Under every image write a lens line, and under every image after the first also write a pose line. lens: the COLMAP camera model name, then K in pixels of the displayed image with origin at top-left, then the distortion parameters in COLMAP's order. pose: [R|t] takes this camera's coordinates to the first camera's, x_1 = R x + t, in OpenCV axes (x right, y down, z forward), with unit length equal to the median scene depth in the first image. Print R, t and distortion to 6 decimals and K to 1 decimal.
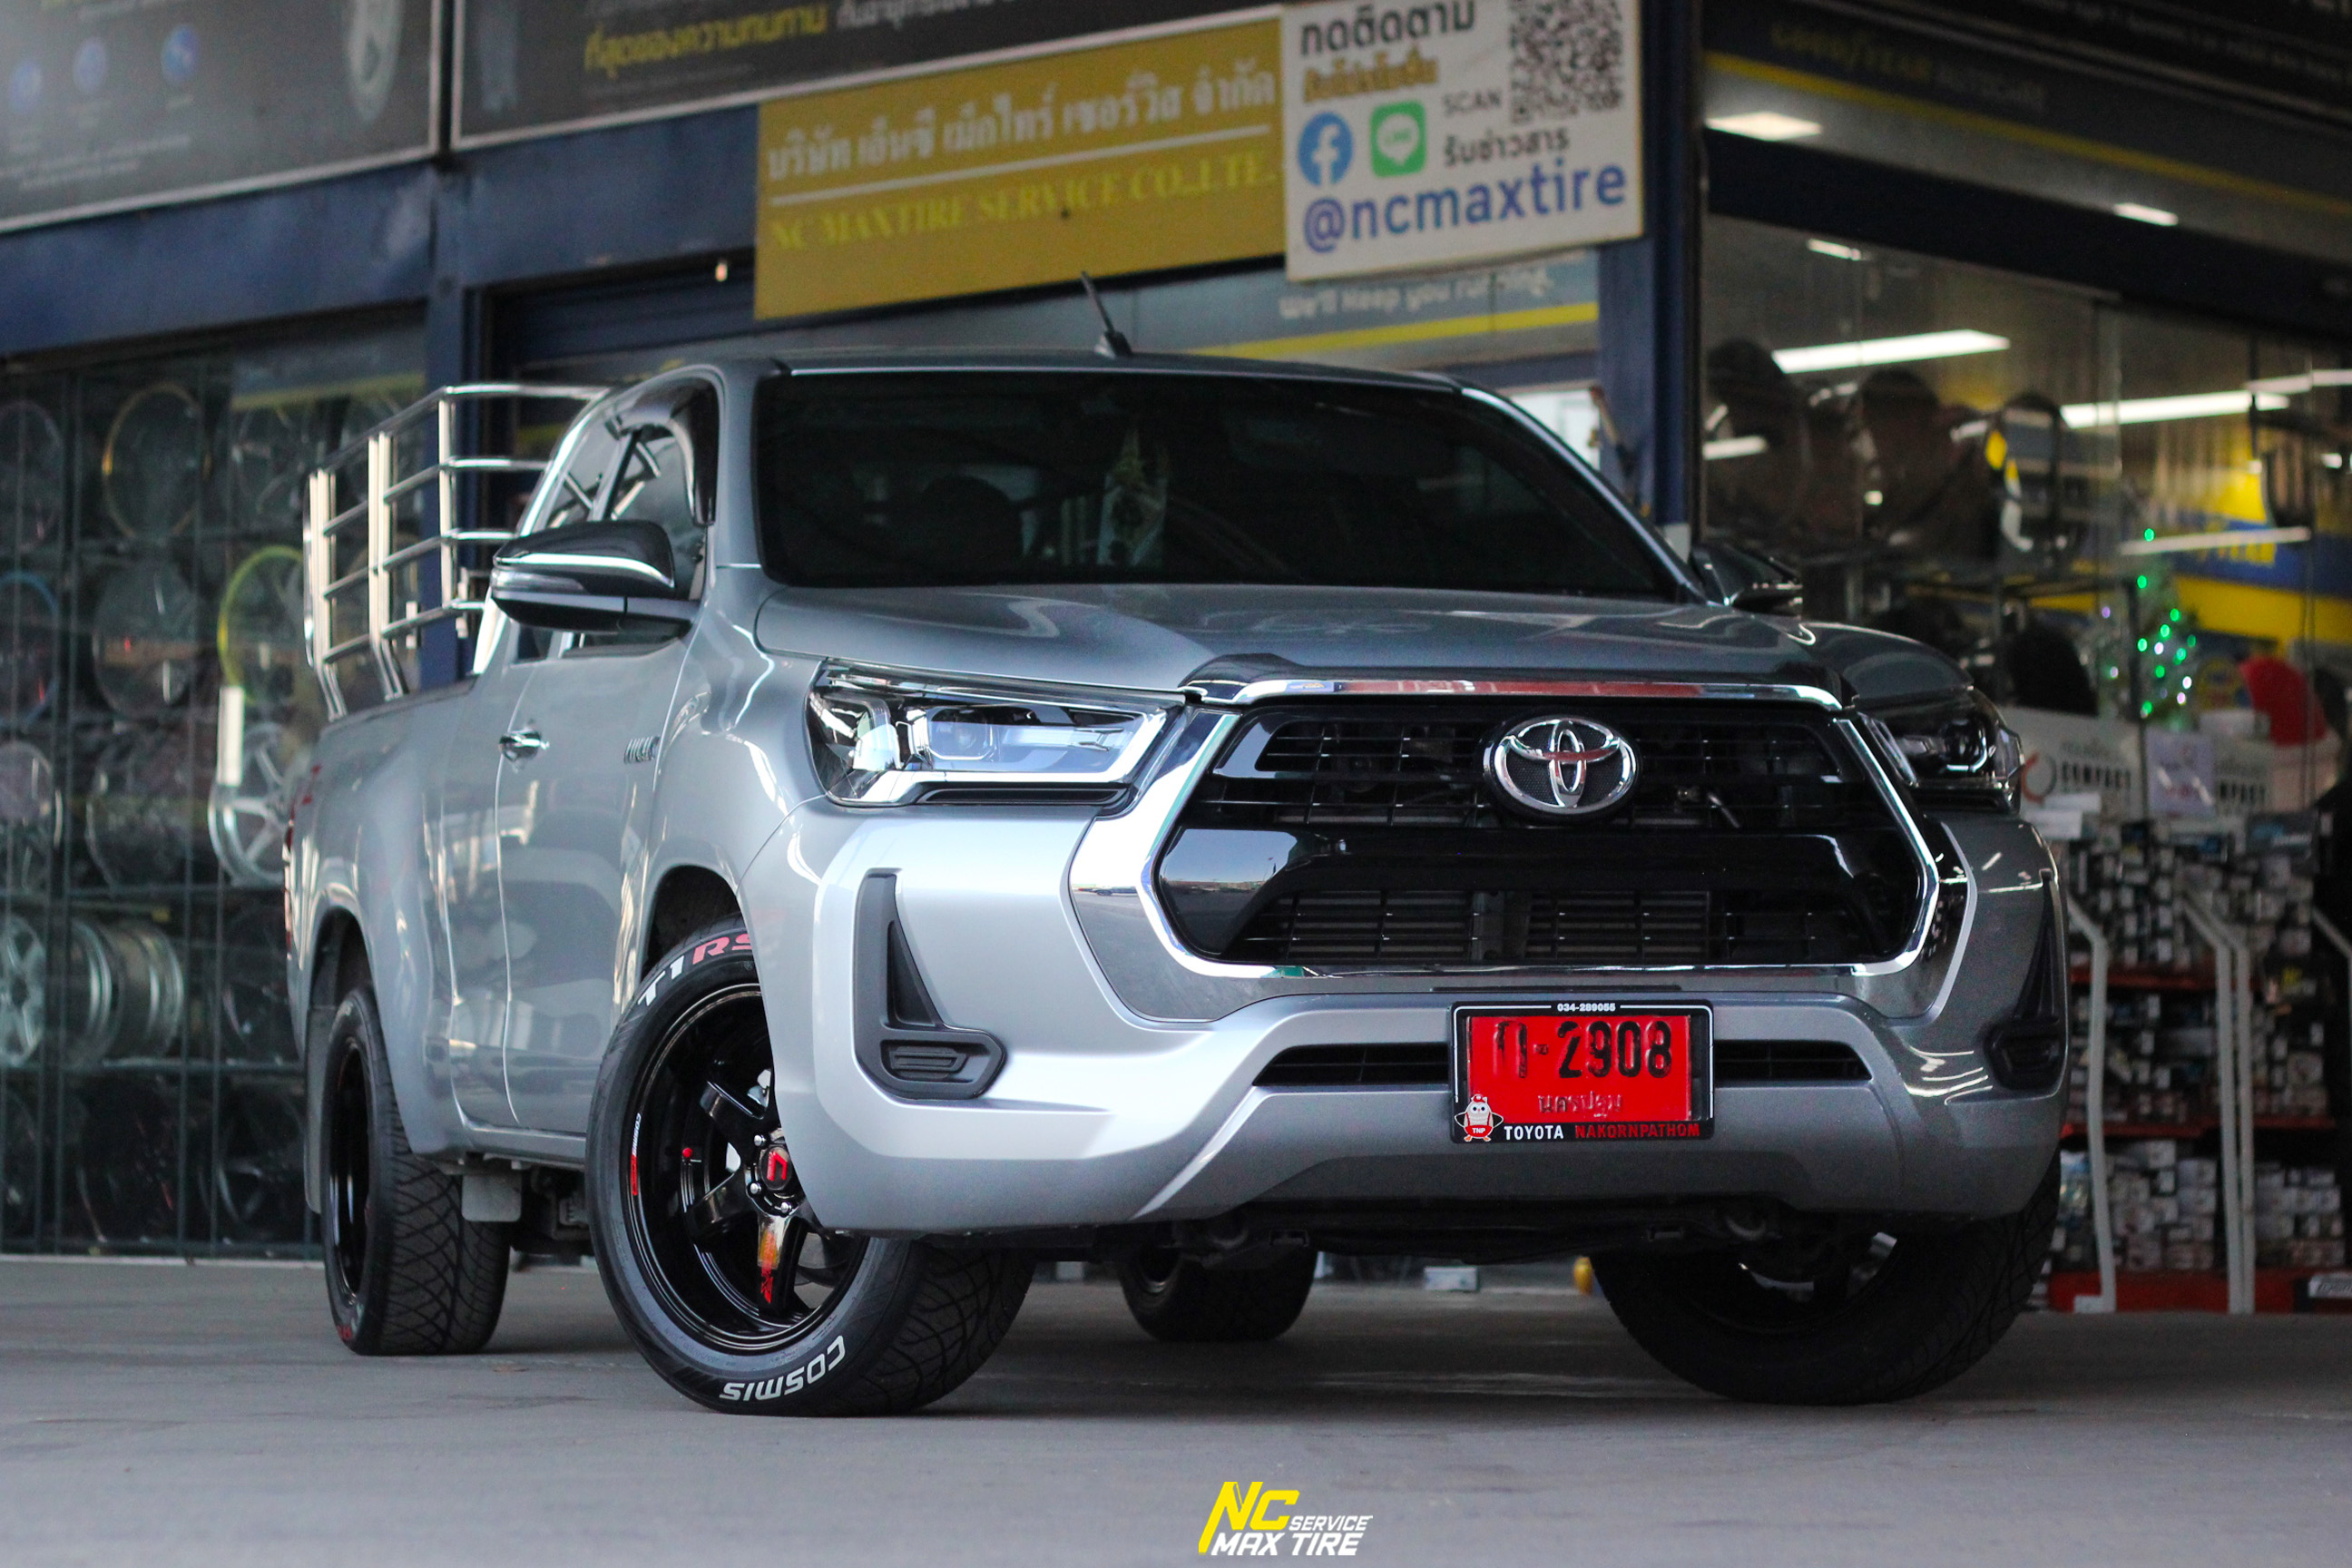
lens RADIAL K [[6049.0, 0, 1297.9], [0, 6049.0, 787.5], [0, 0, 1]] dist [-0.087959, 0.377736]
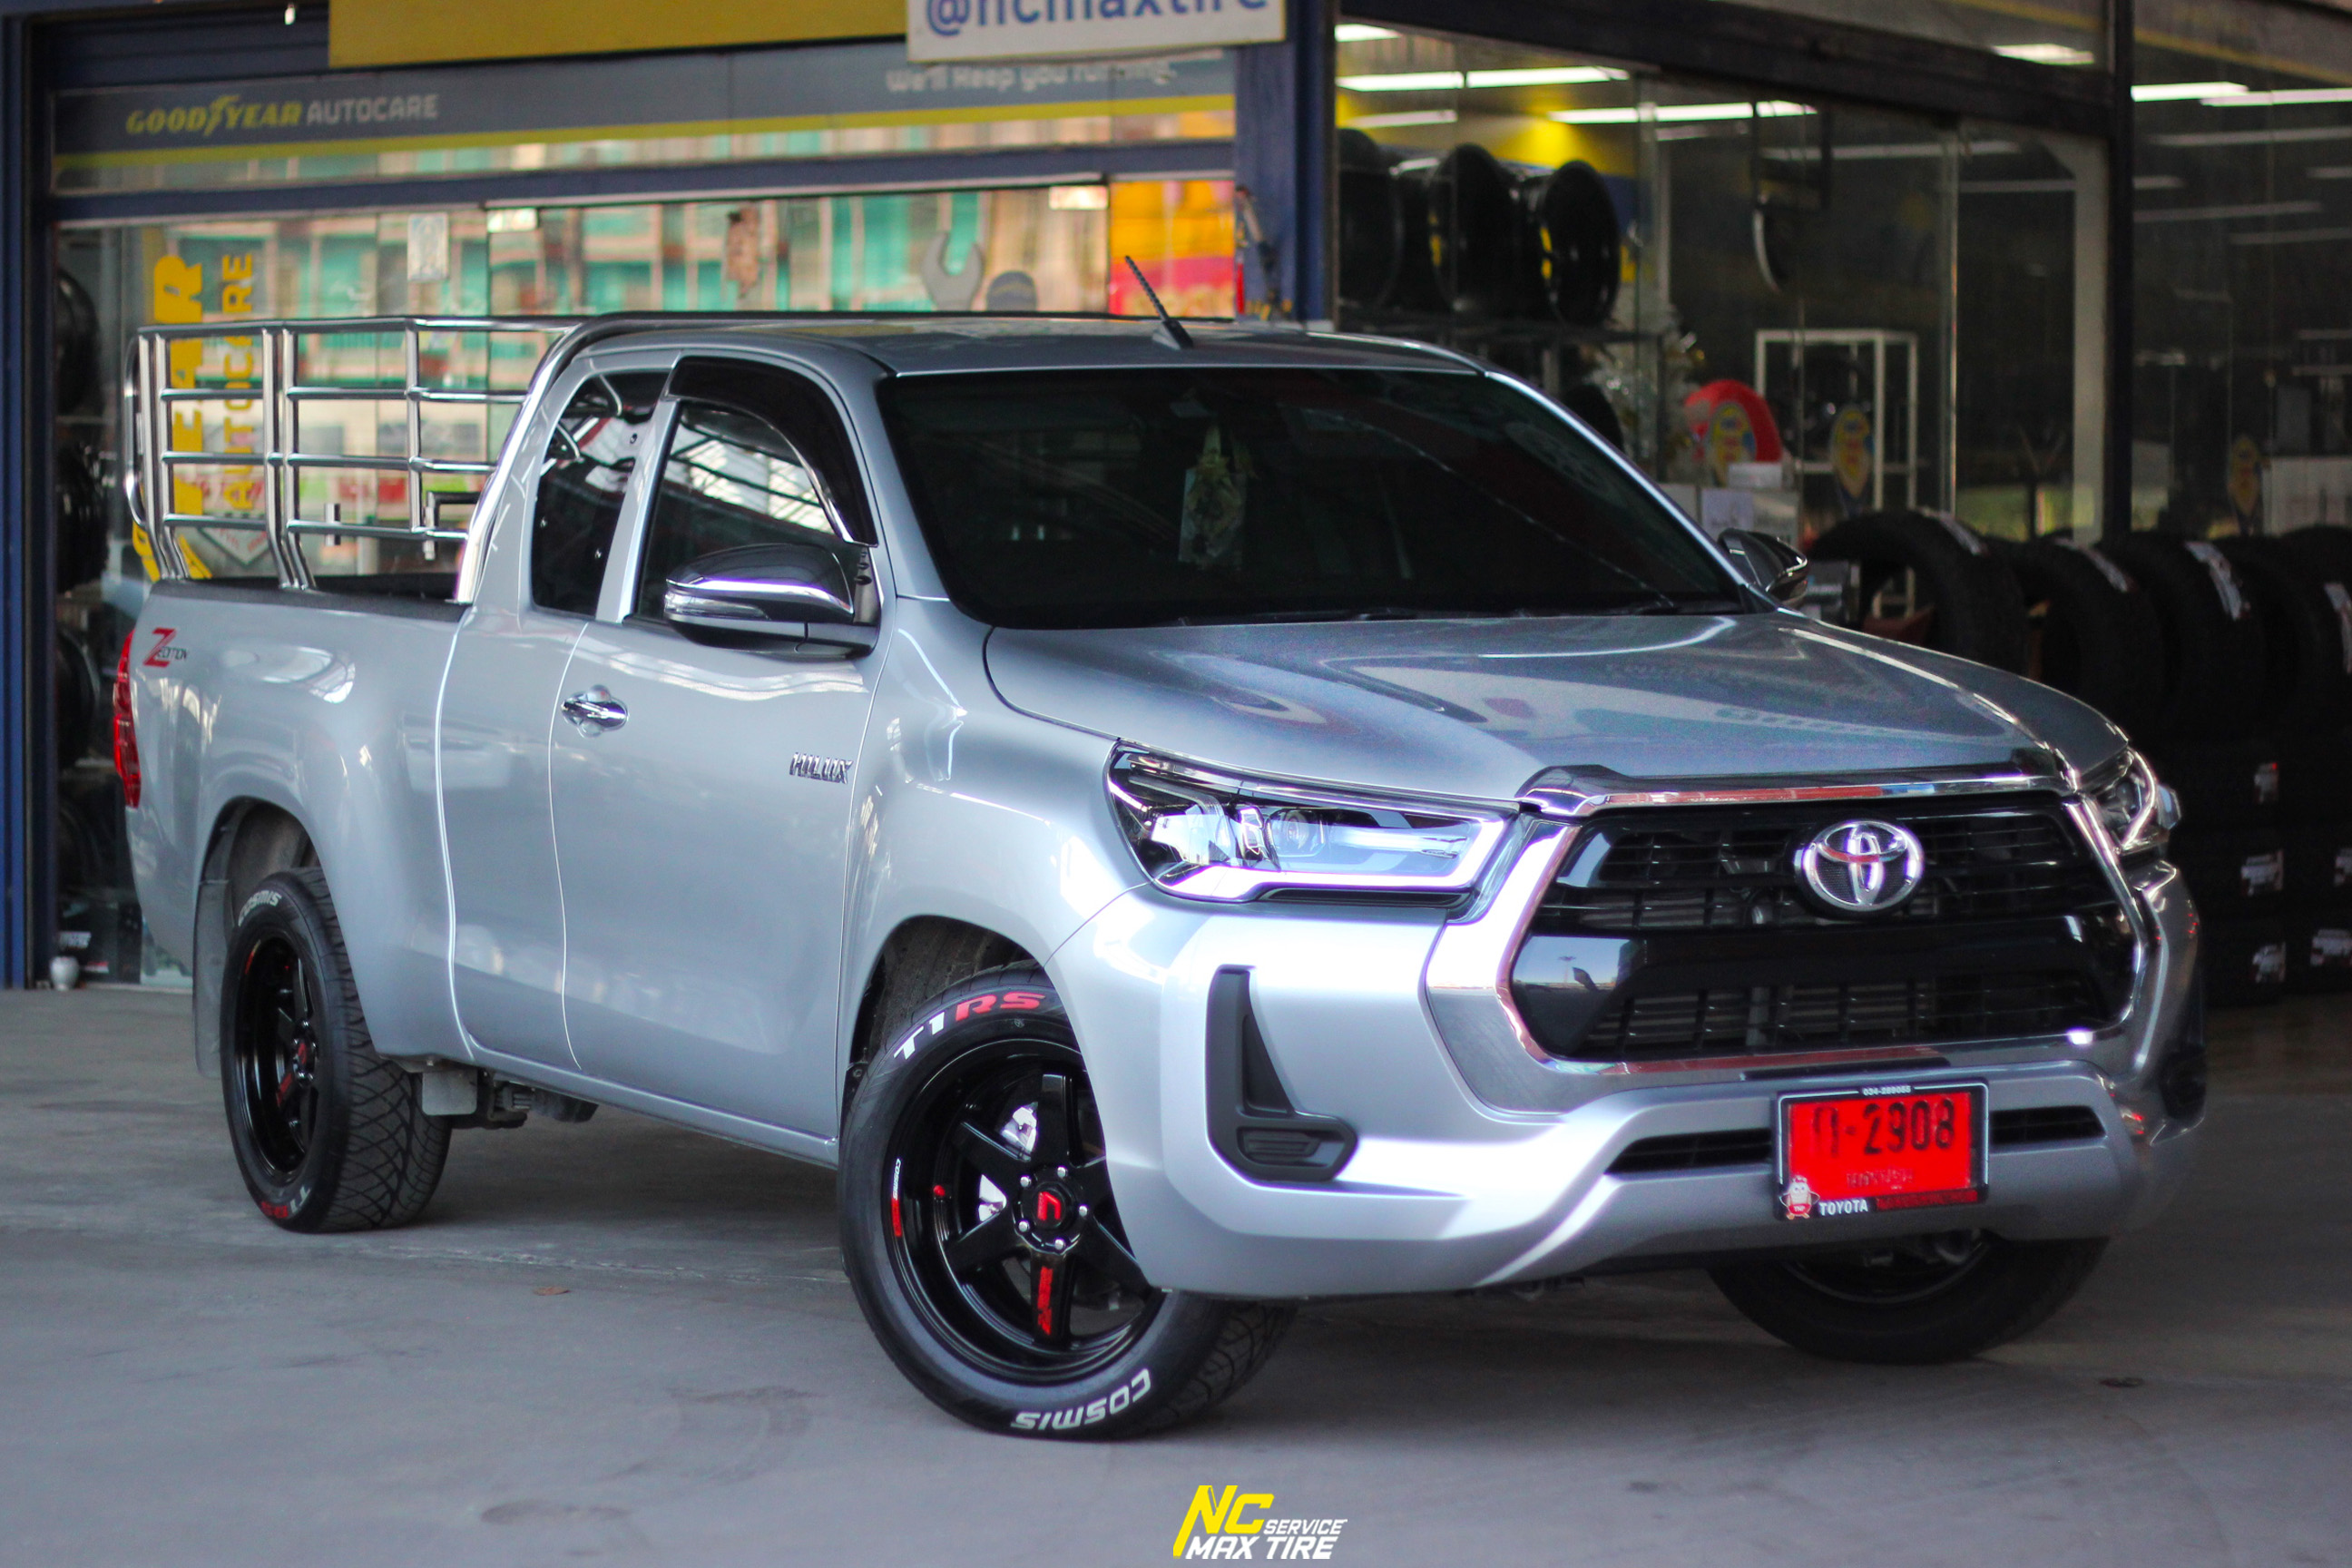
lens RADIAL K [[5891.2, 0, 1127.7], [0, 5891.2, 931.8], [0, 0, 1]] dist [-0.007569, 0.078411]
pose [[0.986313, -0.014531, 0.164241, -0.139377], [-0.006292, 0.992067, 0.125556, -0.066420], [-0.164763, -0.124871, 0.978397, -0.008577]]
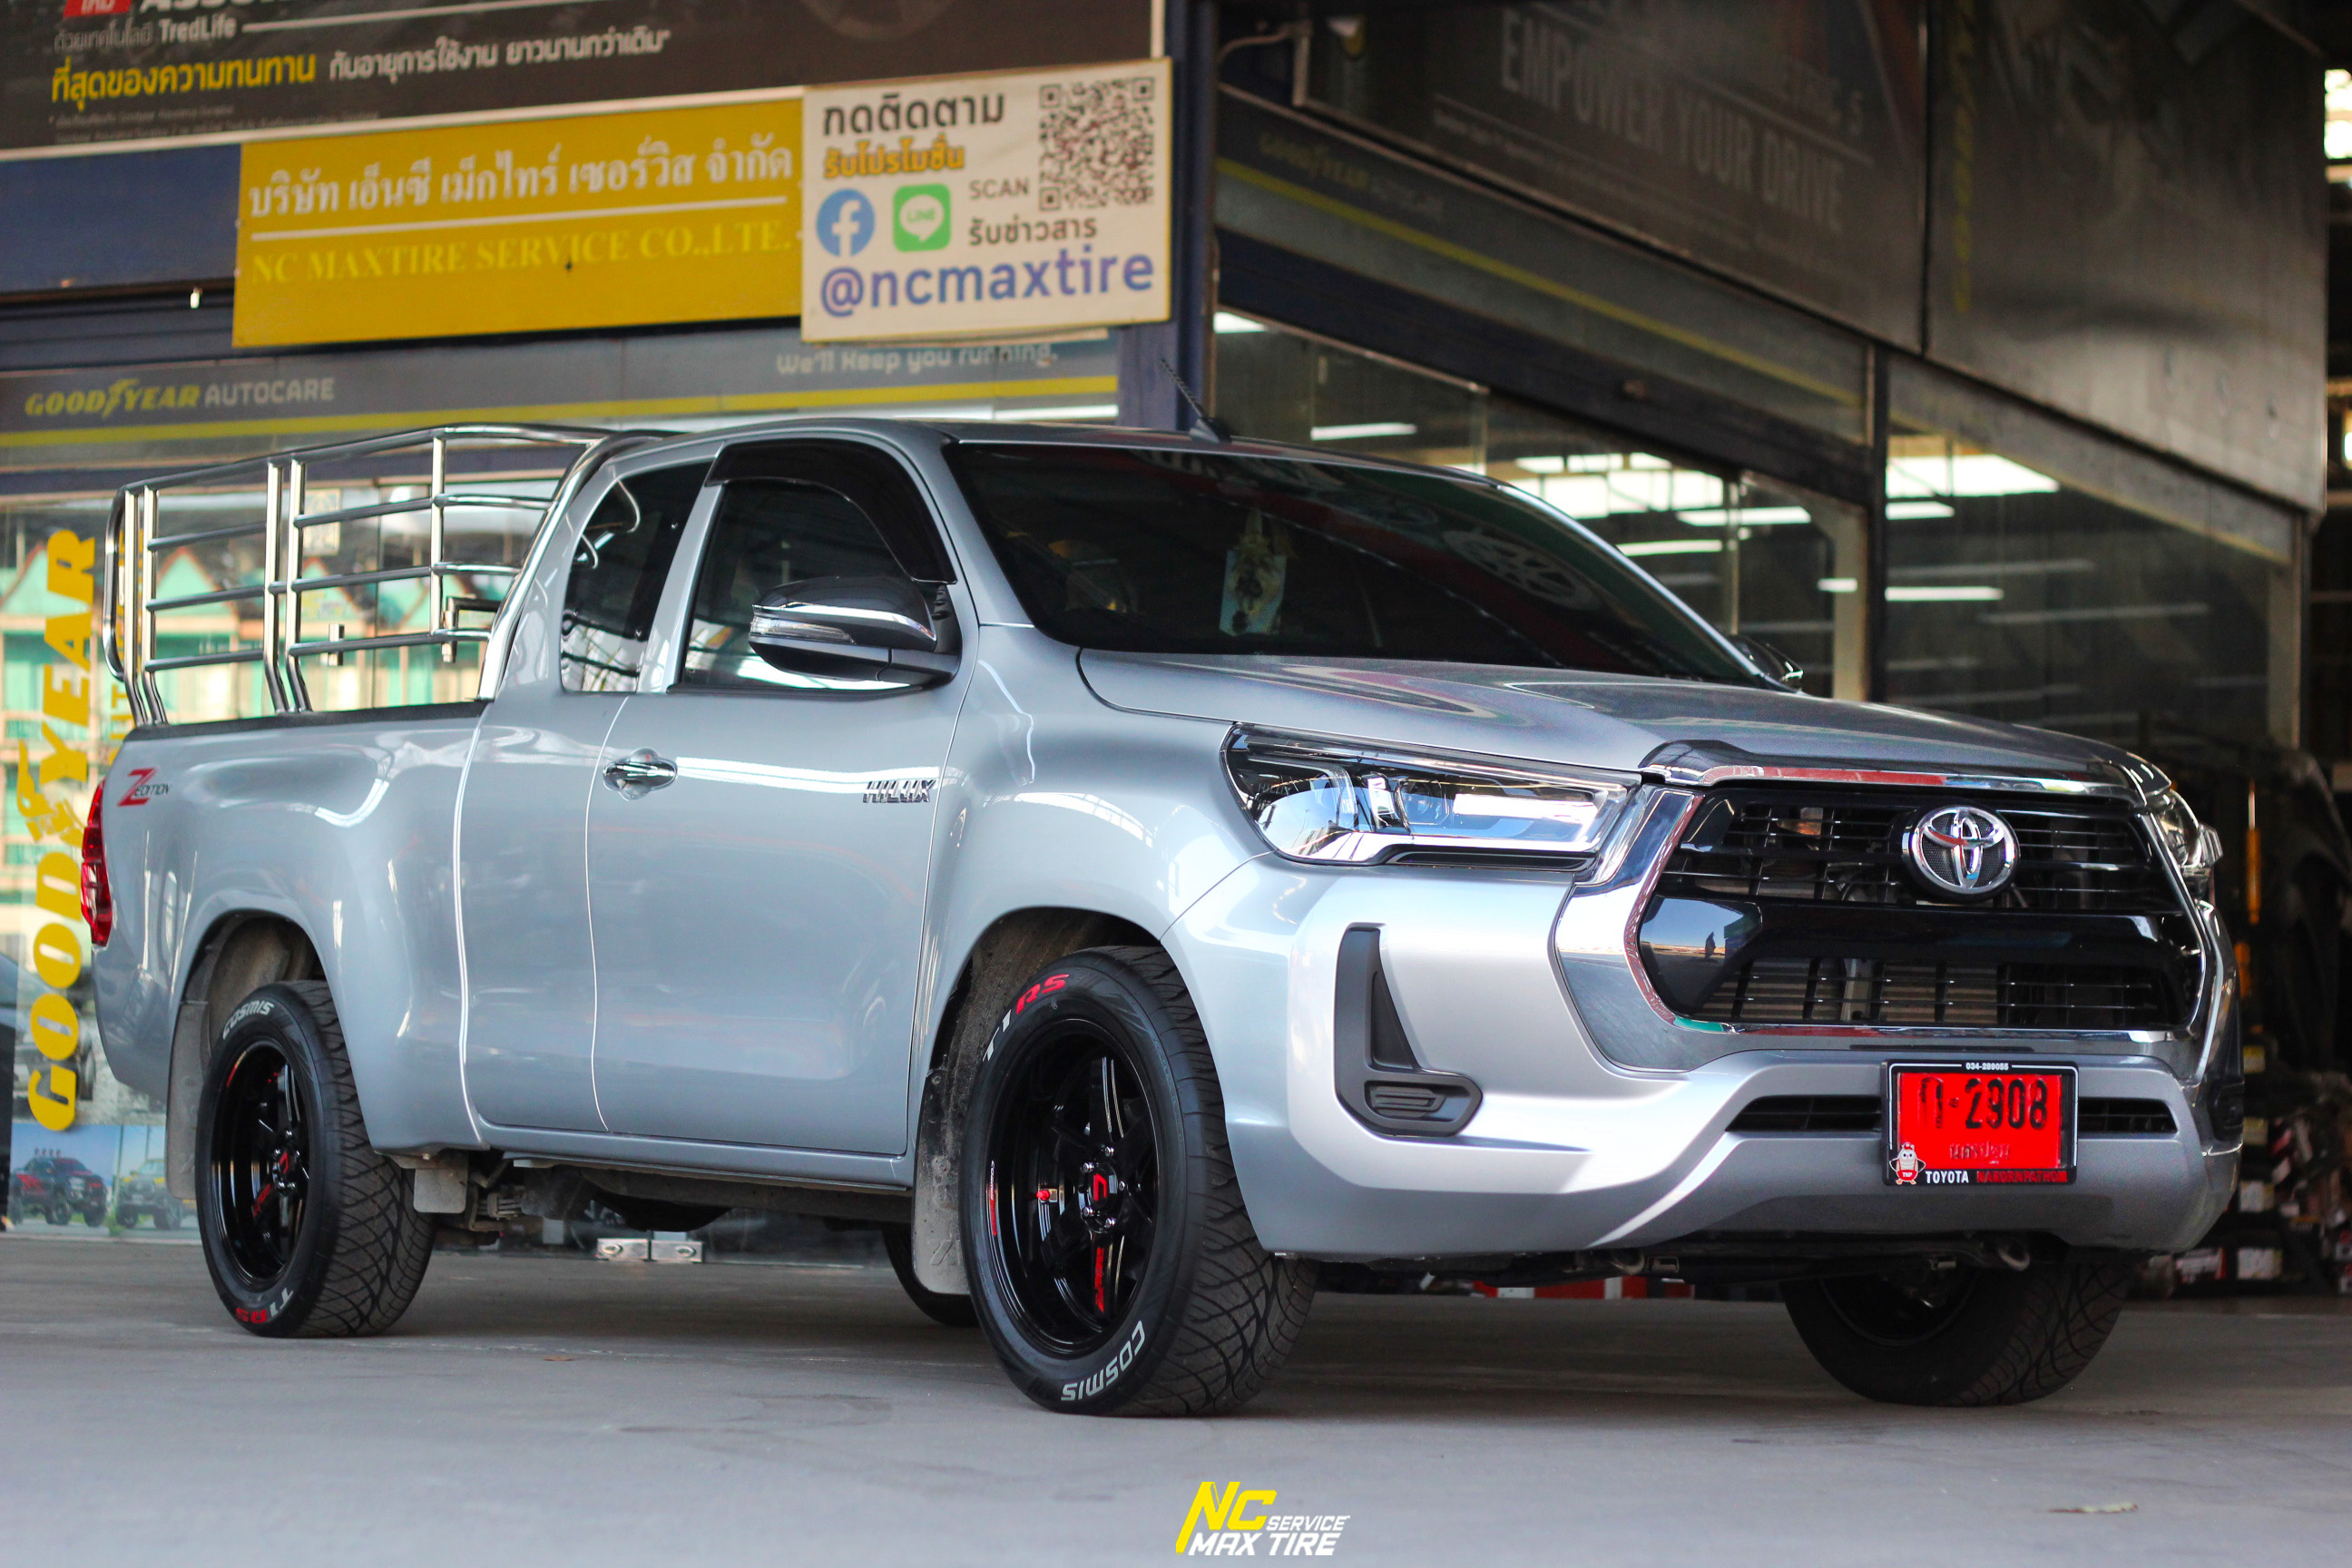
lens RADIAL K [[5506.7, 0, 1173.6], [0, 5506.7, 785.9], [0, 0, 1]] dist [-0.098948, 0.358638]
pose [[0.968931, 0.032932, 0.245128, -0.186880], [-0.033633, 0.999433, -0.001328, -0.004966], [-0.245033, -0.006958, 0.969490, 0.024151]]
